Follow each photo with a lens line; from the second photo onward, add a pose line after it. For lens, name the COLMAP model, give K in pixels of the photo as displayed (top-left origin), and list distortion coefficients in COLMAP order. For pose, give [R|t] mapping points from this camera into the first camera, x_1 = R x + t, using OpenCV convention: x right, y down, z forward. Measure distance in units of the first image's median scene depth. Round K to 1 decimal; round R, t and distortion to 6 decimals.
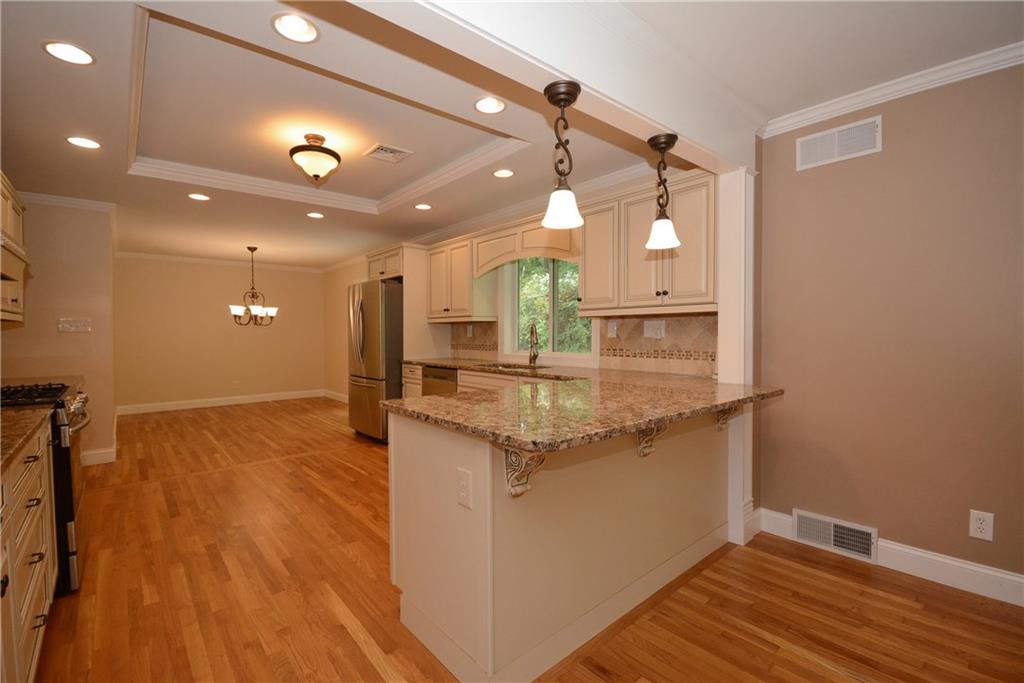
lens RADIAL K [[455.1, 0, 514.1], [0, 455.1, 342.2], [0, 0, 1]] dist [0.002912, -0.005593]
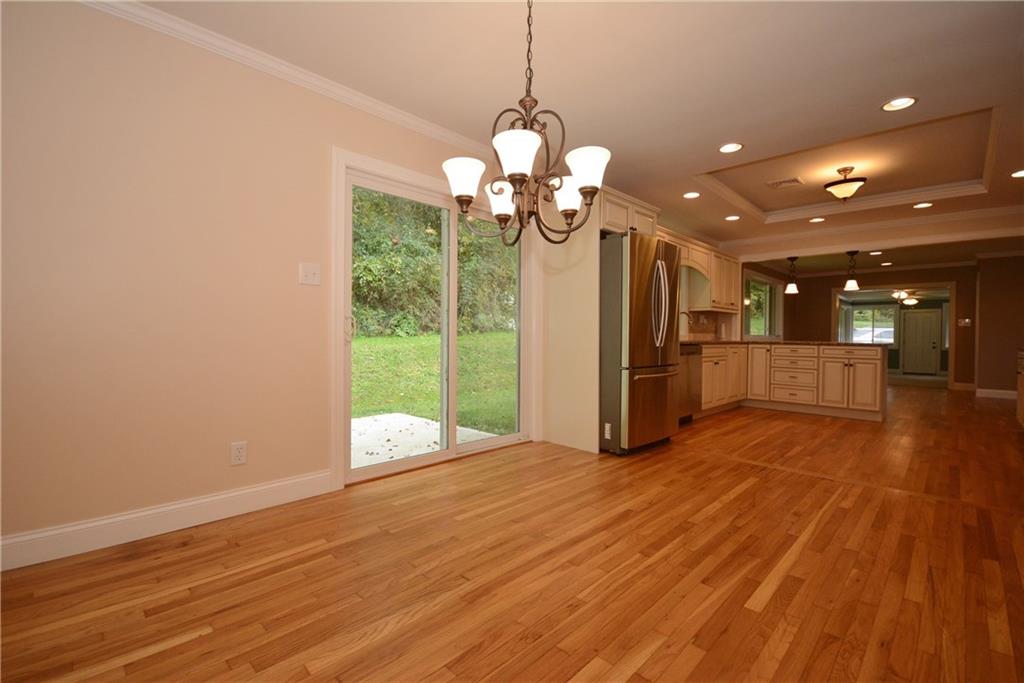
lens RADIAL K [[455.1, 0, 515.2], [0, 455.1, 340.6], [0, 0, 1]] dist [0.002912, -0.005593]
pose [[-0.083151, -0.008045, 0.996504, -1.567445], [0.010910, 0.999900, 0.008983, 0.038271], [-0.996477, 0.011619, -0.083055, 1.913099]]
